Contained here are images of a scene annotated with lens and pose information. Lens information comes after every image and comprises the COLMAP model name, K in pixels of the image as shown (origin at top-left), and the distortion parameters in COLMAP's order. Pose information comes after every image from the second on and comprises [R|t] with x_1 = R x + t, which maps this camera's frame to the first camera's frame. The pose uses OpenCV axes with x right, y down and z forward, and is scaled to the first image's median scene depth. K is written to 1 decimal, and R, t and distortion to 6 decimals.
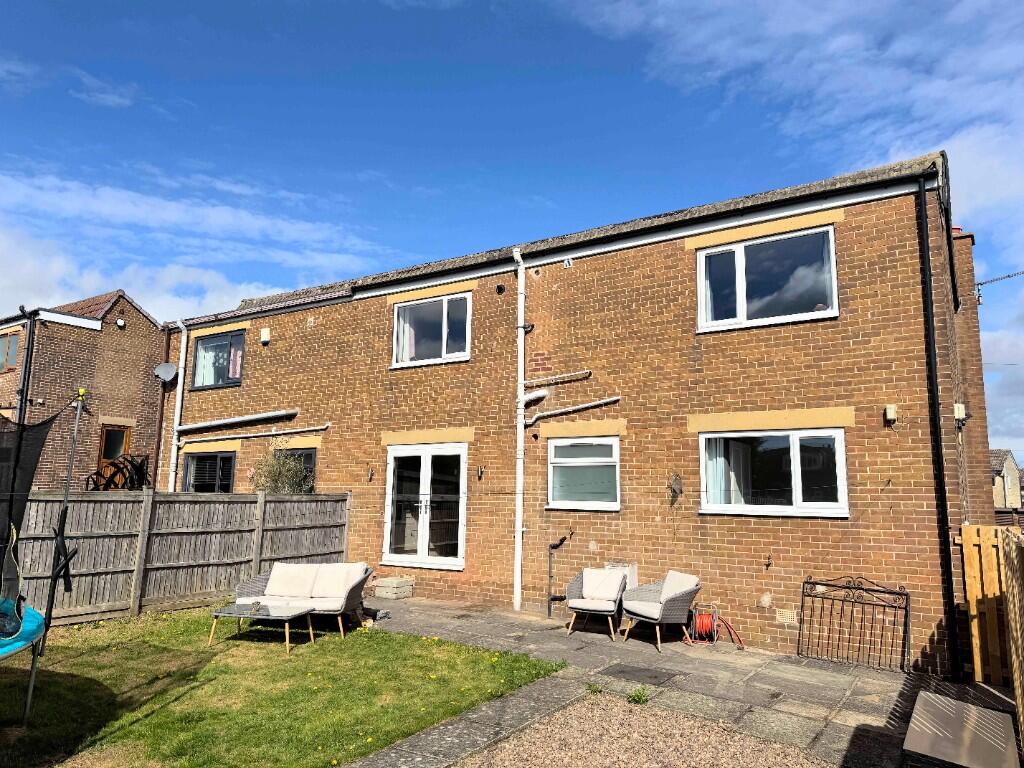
lens RADIAL K [[716.8, 0, 507.6], [0, 716.8, 383.1], [0, 0, 1]] dist [0.032199, -0.046099]
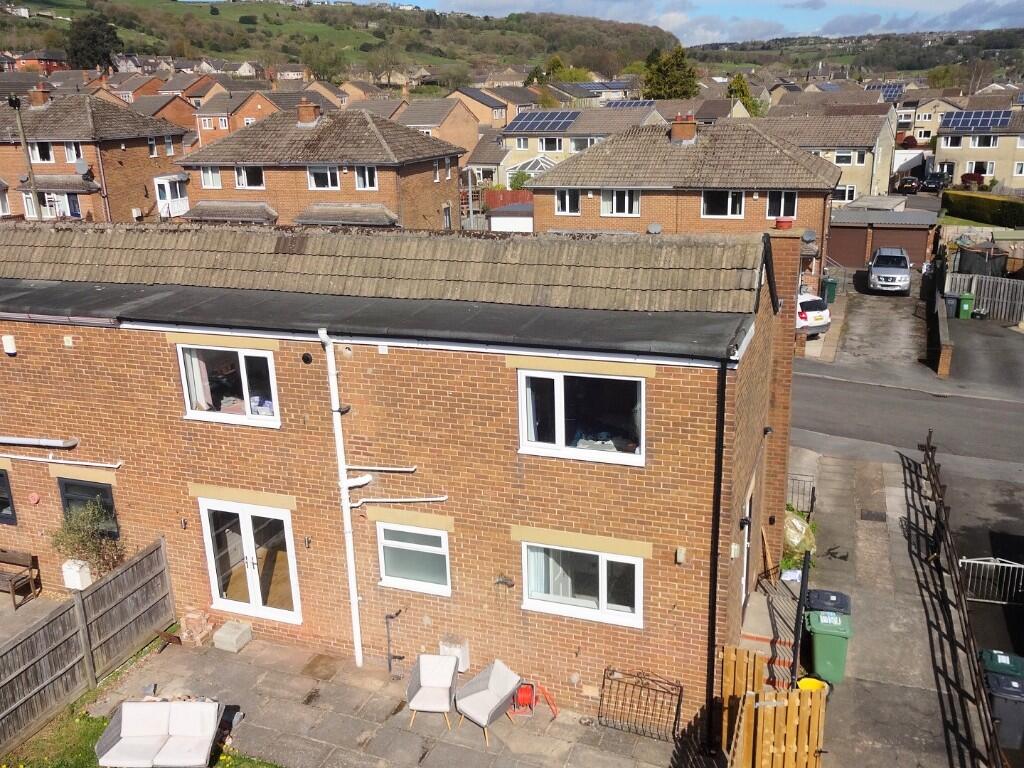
lens RADIAL K [[920.2, 0, 515.6], [0, 920.2, 384.1], [0, 0, 1]] dist [0.030836, -0.058970]
pose [[0.973601, -0.110017, 0.199992, 0.010940], [0.012109, 0.899836, 0.436060, -0.683932], [-0.227934, -0.422127, 0.877414, -0.089035]]
